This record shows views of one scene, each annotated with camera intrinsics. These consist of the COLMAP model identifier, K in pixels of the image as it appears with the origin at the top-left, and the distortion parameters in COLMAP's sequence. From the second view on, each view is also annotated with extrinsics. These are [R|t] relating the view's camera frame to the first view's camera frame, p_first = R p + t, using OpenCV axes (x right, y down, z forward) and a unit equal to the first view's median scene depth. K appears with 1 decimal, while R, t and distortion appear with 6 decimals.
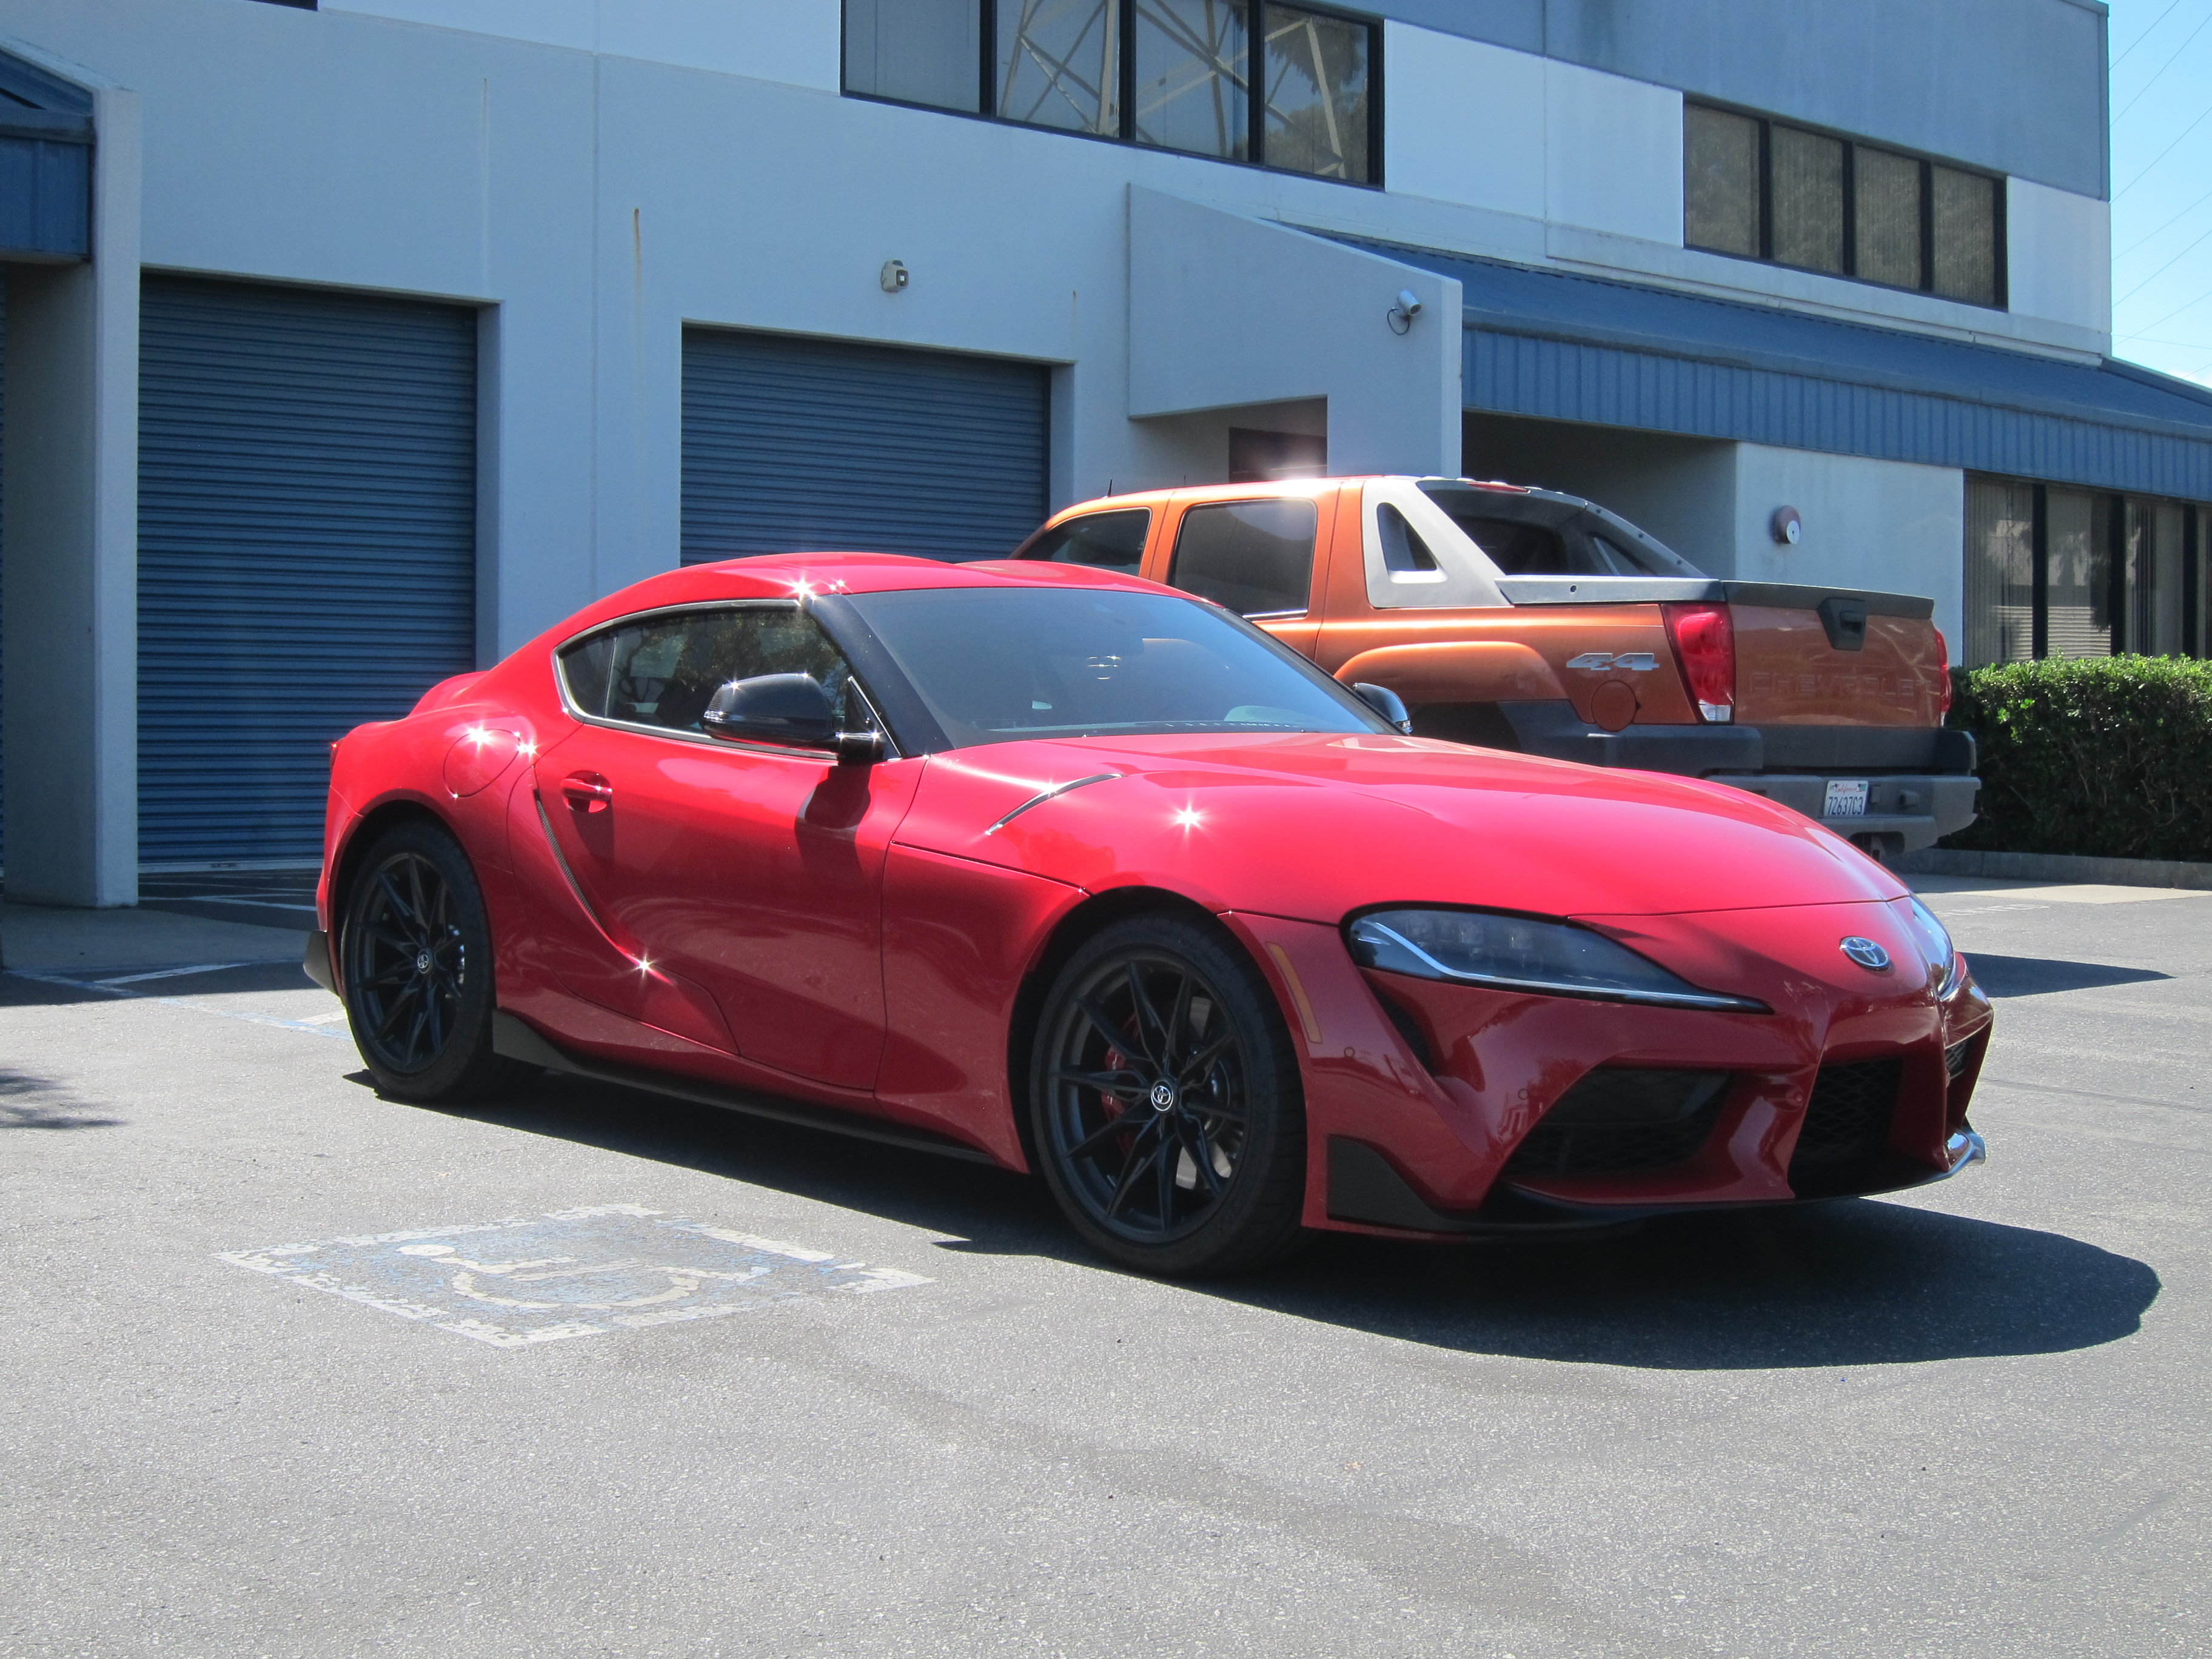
lens RADIAL K [[3147.3, 0, 1108.1], [0, 3147.3, 829.9], [0, 0, 1]] dist [-0.178686, 0.000000]
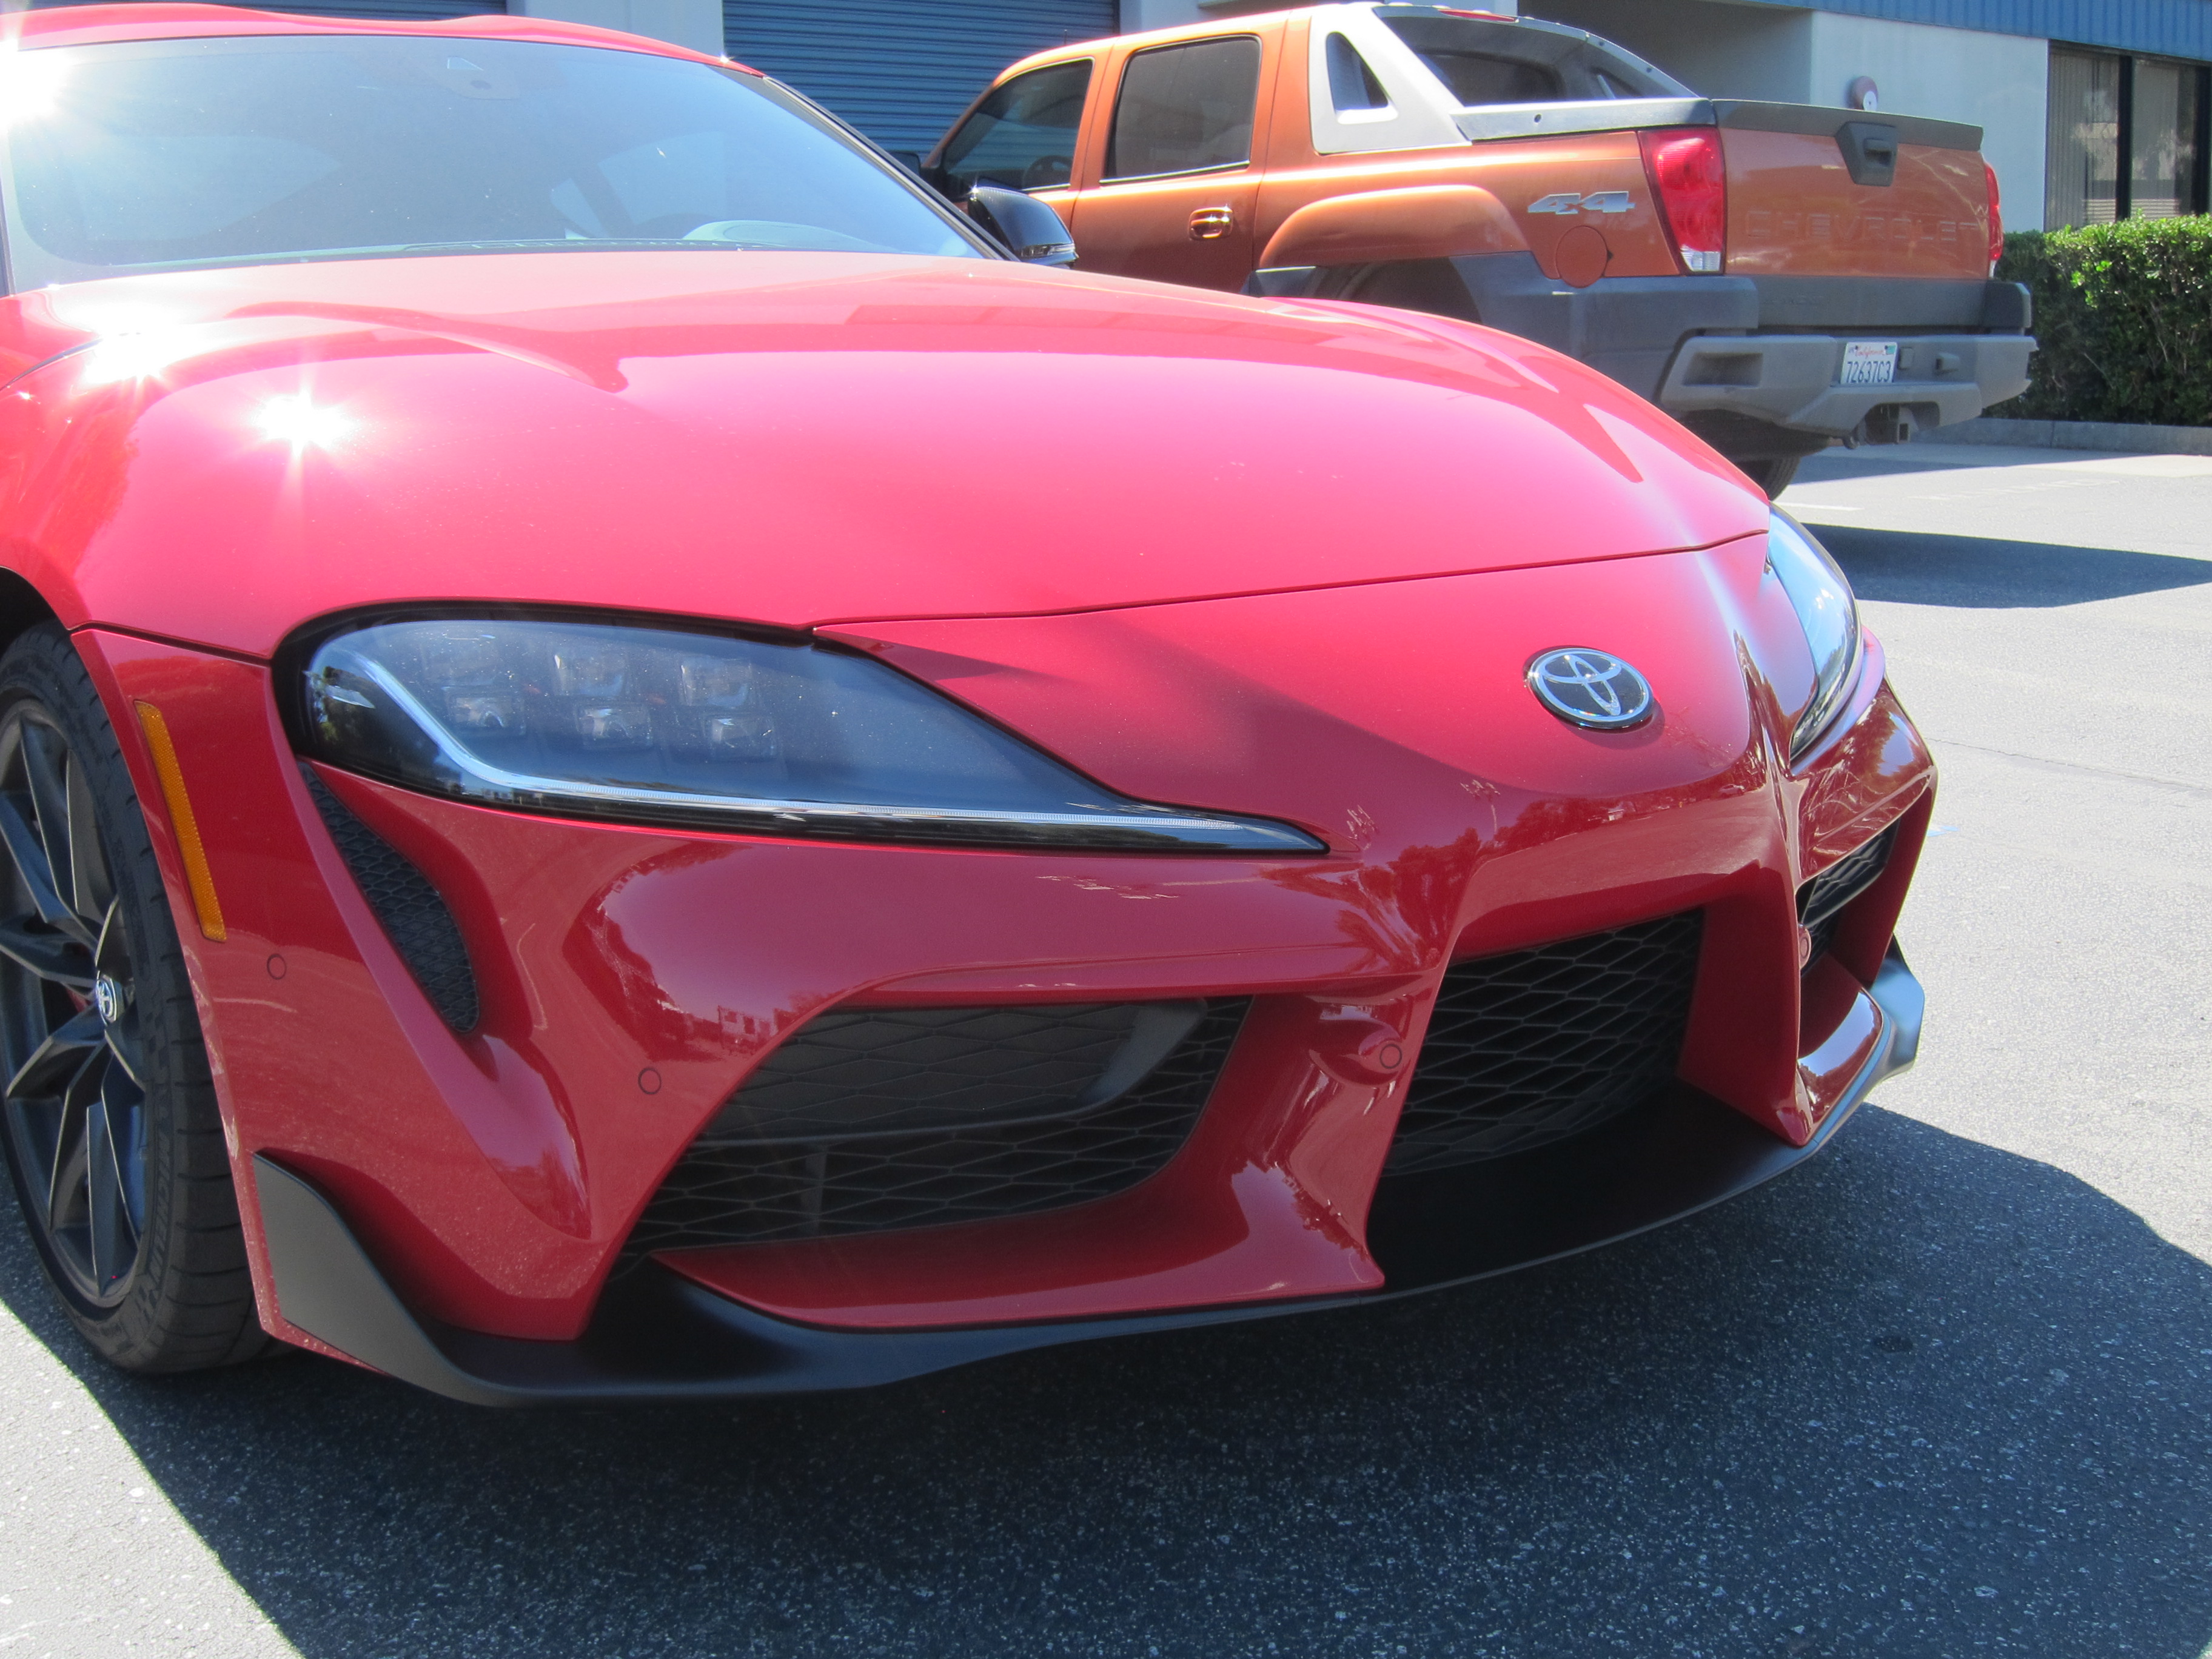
lens RADIAL K [[2599.3, 0, 1100.2], [0, 2599.3, 830.9], [0, 0, 1]] dist [-0.103495, 0.000000]
pose [[0.995998, -0.011246, -0.088667, 0.084872], [0.025139, 0.987251, 0.157171, 0.000551], [0.085769, -0.158771, 0.983583, 0.262270]]
